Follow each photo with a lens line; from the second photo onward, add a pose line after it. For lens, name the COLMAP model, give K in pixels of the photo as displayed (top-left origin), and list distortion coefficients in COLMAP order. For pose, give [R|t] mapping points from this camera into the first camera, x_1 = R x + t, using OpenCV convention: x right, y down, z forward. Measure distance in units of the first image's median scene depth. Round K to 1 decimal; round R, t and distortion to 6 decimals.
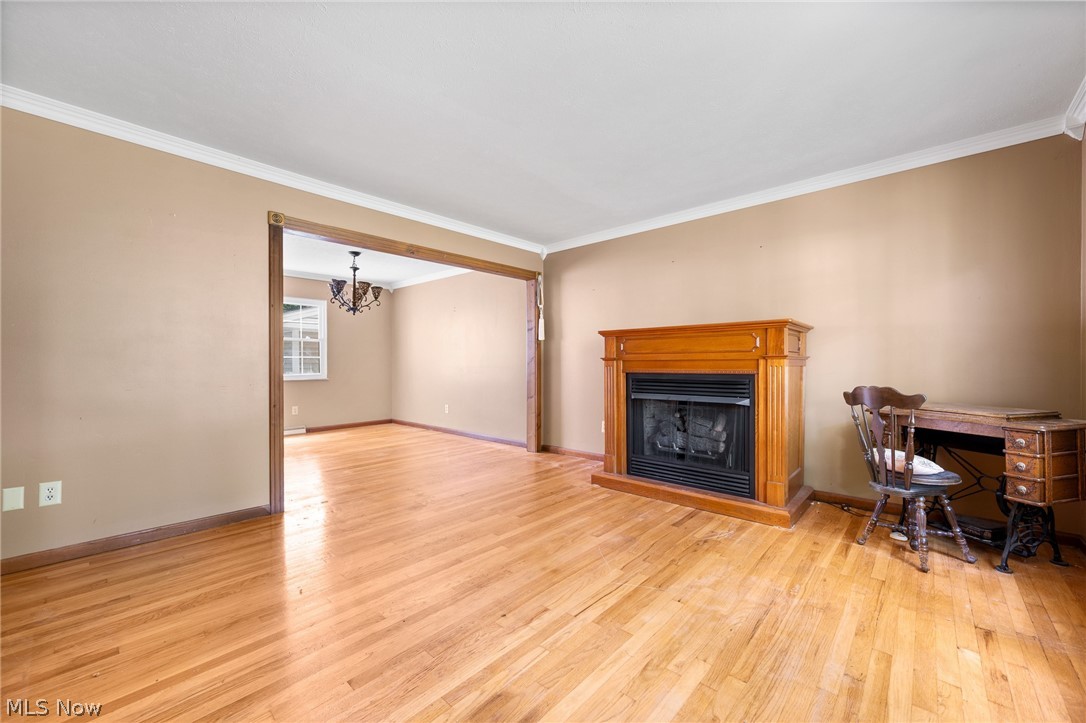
lens RADIAL K [[424.9, 0, 545.7], [0, 424.9, 365.0], [0, 0, 1]] dist [-0.001404, -0.000256]
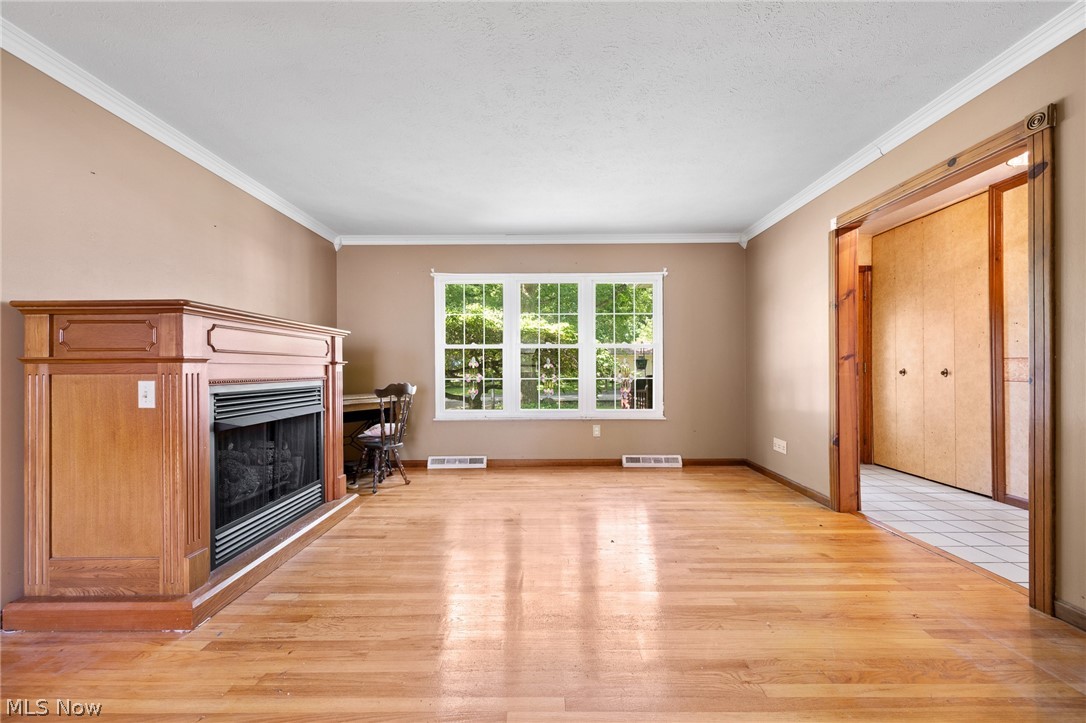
lens RADIAL K [[424.9, 0, 538.9], [0, 424.9, 367.9], [0, 0, 1]] dist [-0.001404, -0.000256]
pose [[-0.658313, 0.007265, 0.752710, -0.582477], [0.007102, 0.999969, -0.003441, -0.000099], [-0.752711, 0.003080, -0.658344, 1.214167]]
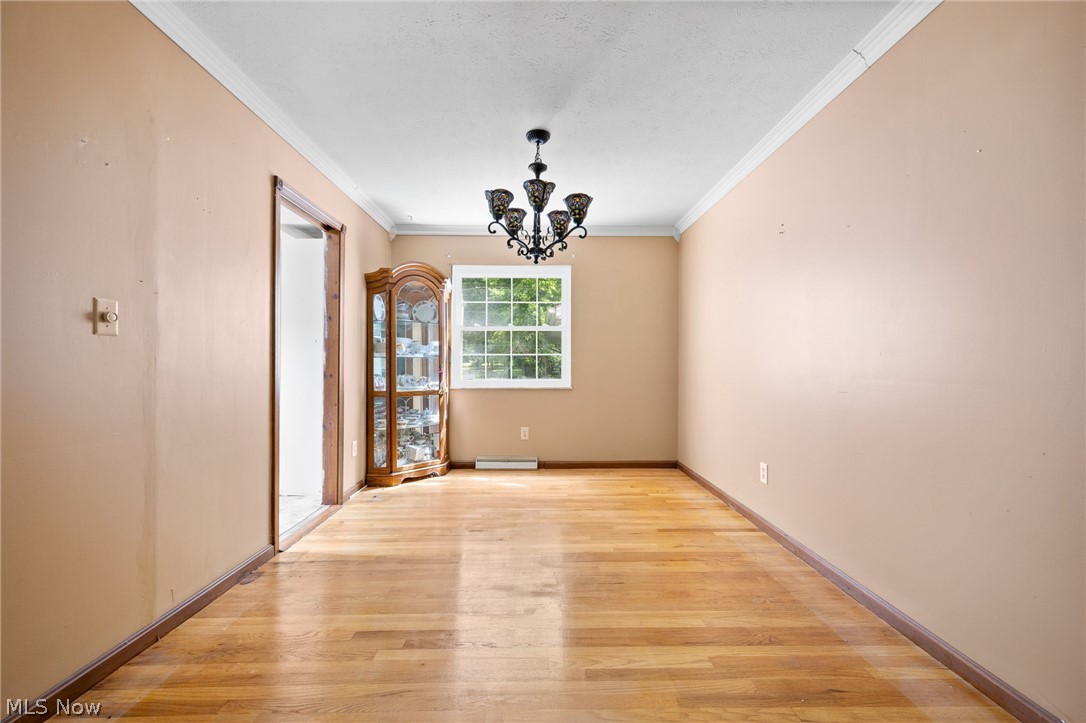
lens RADIAL K [[424.9, 0, 543.1], [0, 424.9, 364.8], [0, 0, 1]] dist [-0.001404, -0.000256]
pose [[0.679683, 0.002669, -0.733502, -0.154256], [-0.007636, 0.999965, -0.003438, 0.000269], [0.733467, 0.007938, 0.679679, 1.158122]]
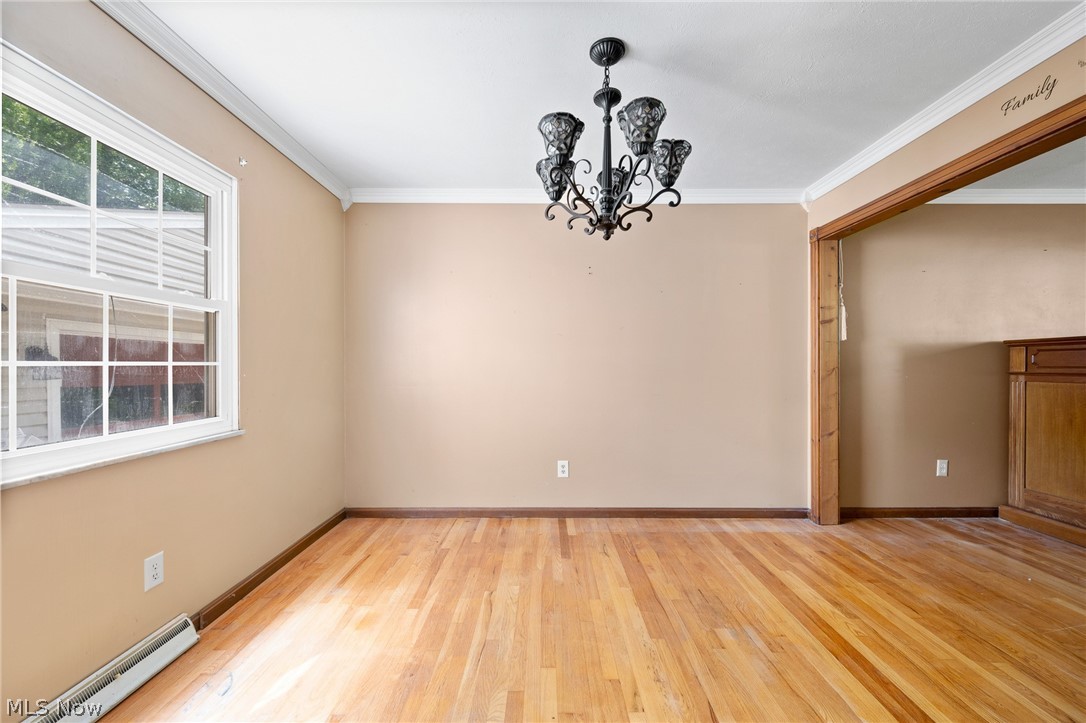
lens RADIAL K [[424.9, 0, 545.8], [0, 424.9, 367.2], [0, 0, 1]] dist [-0.001404, -0.000256]
pose [[0.743654, -0.001626, 0.668563, -1.213476], [0.000526, 0.999998, 0.001847, -0.033946], [-0.668565, -0.001022, 0.743653, 1.348057]]
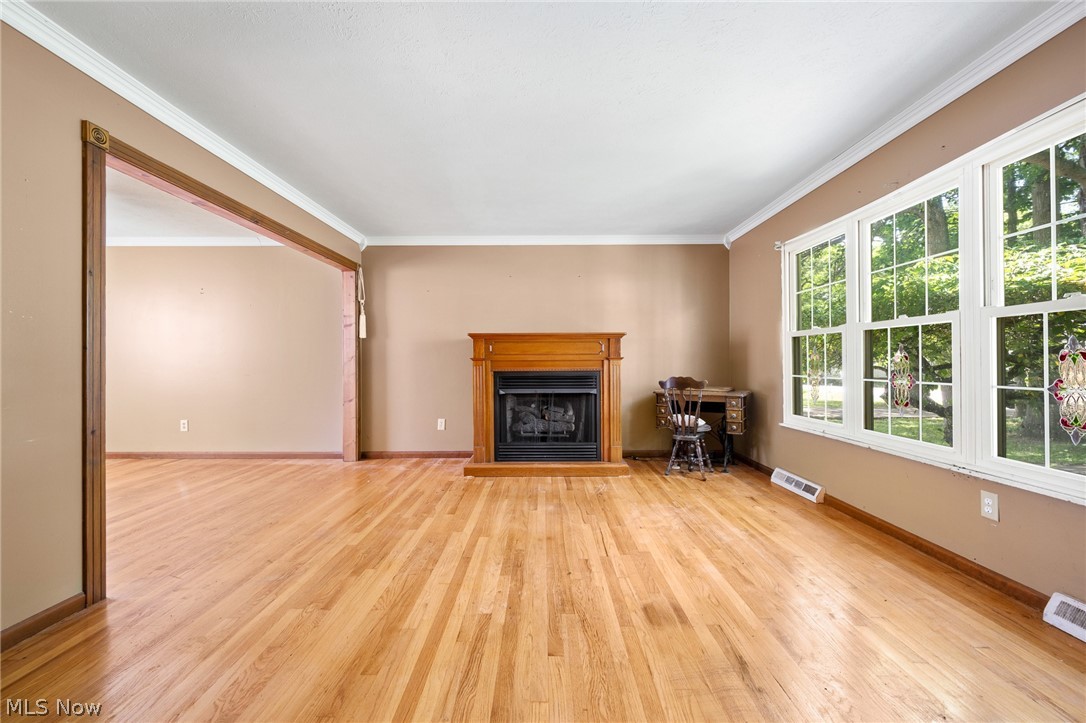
lens RADIAL K [[424.9, 0, 544.6], [0, 424.9, 359.9], [0, 0, 1]] dist [-0.001404, -0.000256]
pose [[0.744433, 0.003342, 0.667688, -0.540330], [0.003138, 0.999959, -0.008505, -0.002887], [-0.667689, 0.008427, 0.744392, 0.082844]]
